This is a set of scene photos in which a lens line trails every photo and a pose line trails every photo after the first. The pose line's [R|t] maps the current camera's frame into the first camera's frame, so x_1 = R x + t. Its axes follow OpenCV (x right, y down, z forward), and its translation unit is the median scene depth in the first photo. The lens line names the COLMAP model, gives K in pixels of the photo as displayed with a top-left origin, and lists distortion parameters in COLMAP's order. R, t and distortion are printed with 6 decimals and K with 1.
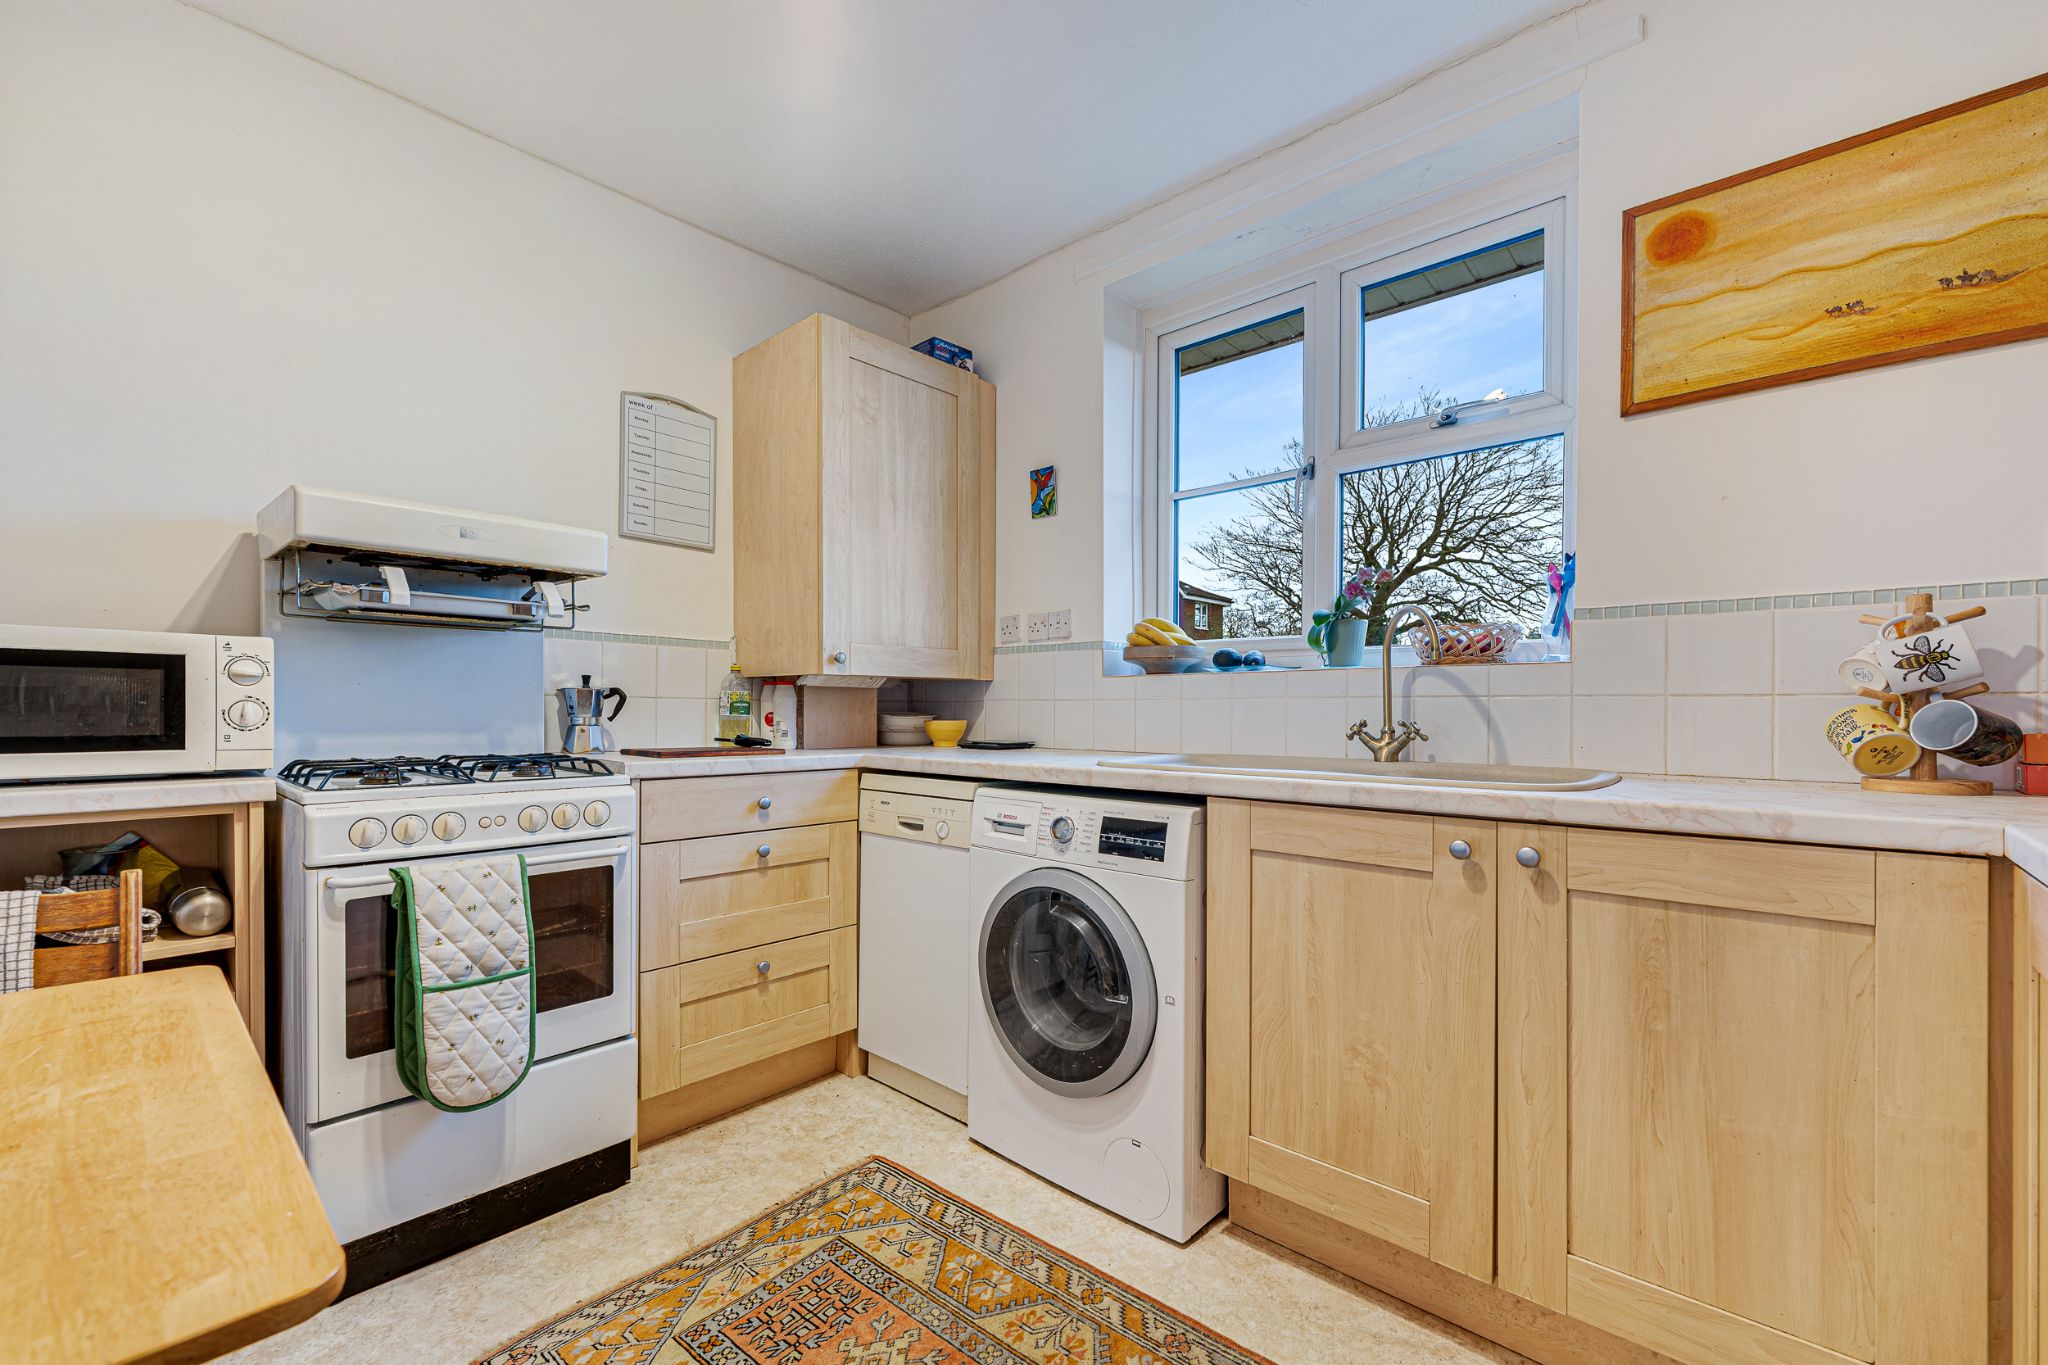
lens RADIAL K [[835.1, 0, 1022.1], [0, 835.1, 702.6], [0, 0, 1]] dist [-0.003802, -0.000679]
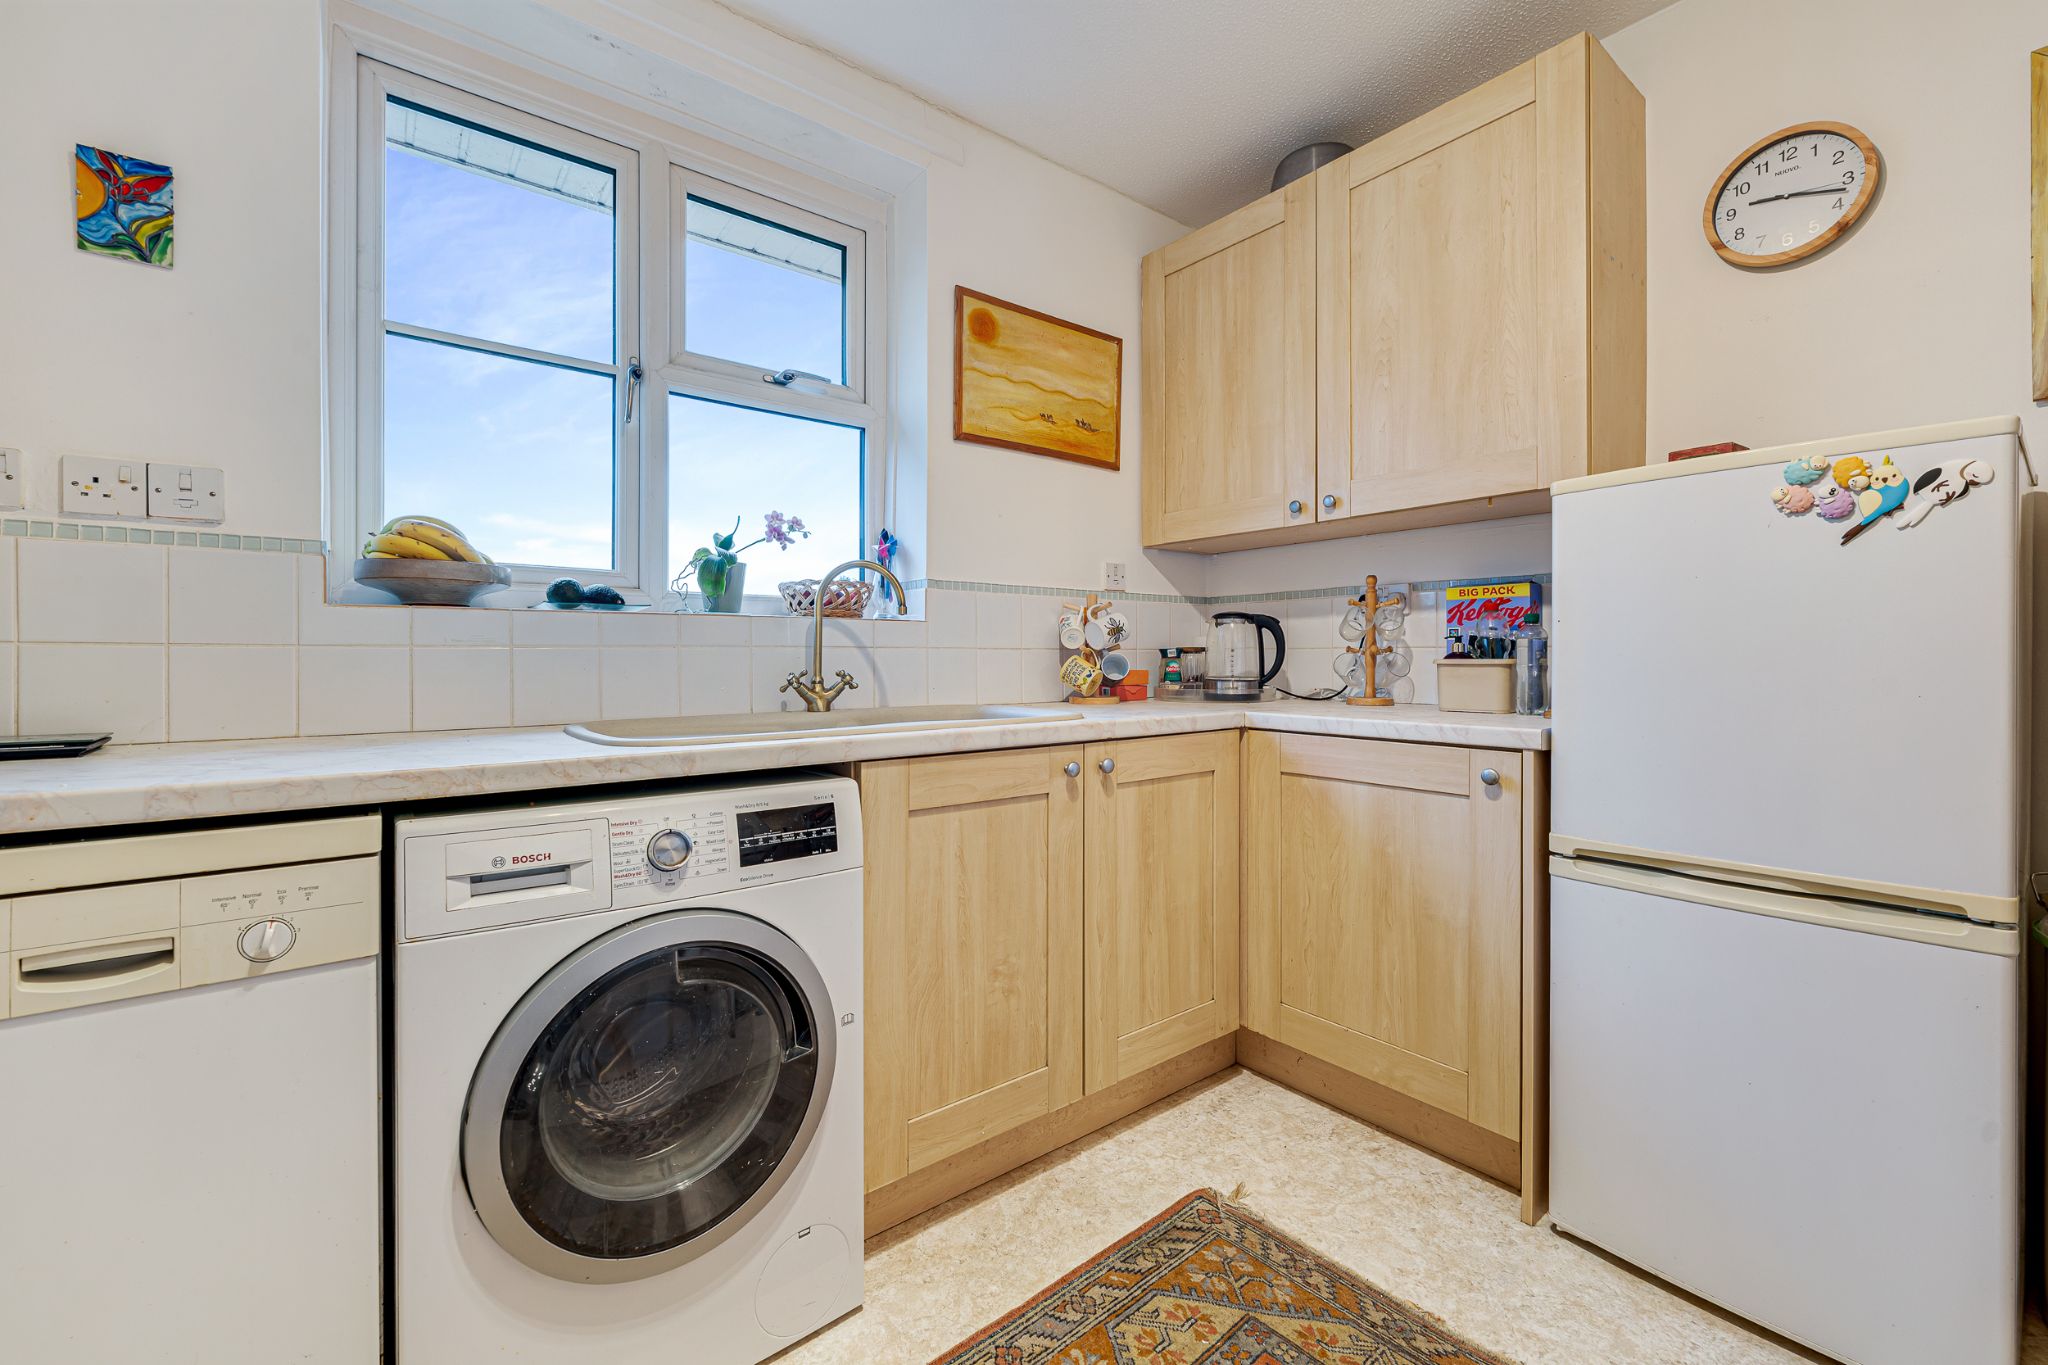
lens RADIAL K [[835.1, 0, 1005.2], [0, 835.1, 654.8], [0, 0, 1]] dist [-0.003802, -0.000679]
pose [[0.168896, 0.002389, 0.985631, -0.587952], [-0.003017, 0.999994, -0.001906, 0.004245], [-0.985629, -0.002652, 0.168902, 0.703634]]
